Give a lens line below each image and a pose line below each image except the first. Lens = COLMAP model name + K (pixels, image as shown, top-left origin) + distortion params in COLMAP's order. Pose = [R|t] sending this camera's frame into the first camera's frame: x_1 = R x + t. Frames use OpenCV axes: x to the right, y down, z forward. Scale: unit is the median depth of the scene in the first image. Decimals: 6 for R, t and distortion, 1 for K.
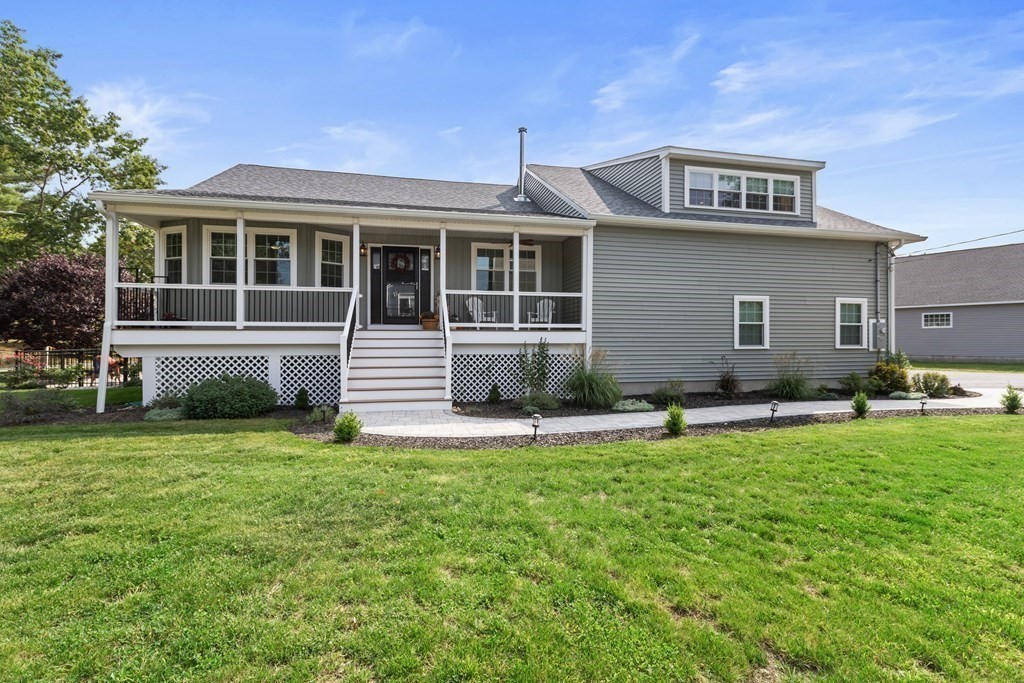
lens RADIAL K [[465.8, 0, 509.8], [0, 465.8, 335.3], [0, 0, 1]] dist [-0.002254, 0.000839]
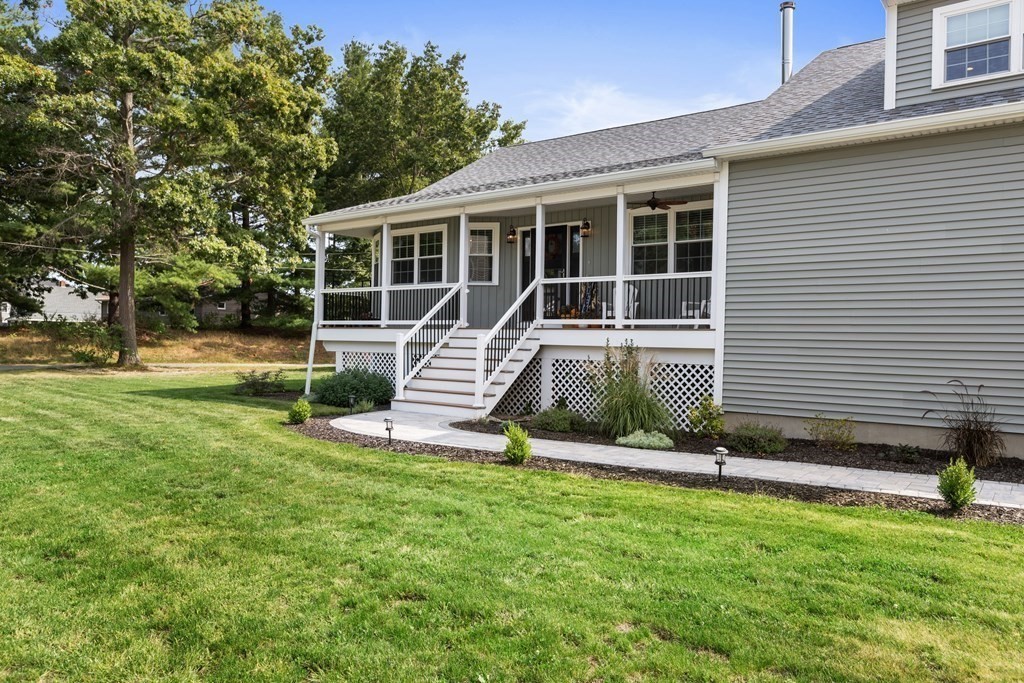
lens RADIAL K [[719.3, 0, 511.0], [0, 719.3, 343.3], [0, 0, 1]] dist [0.026342, -0.005408]
pose [[0.649500, 0.016145, -0.760190, 0.757771], [-0.010587, 0.999870, 0.012190, 0.000266], [0.760288, 0.000131, 0.649586, 0.137370]]
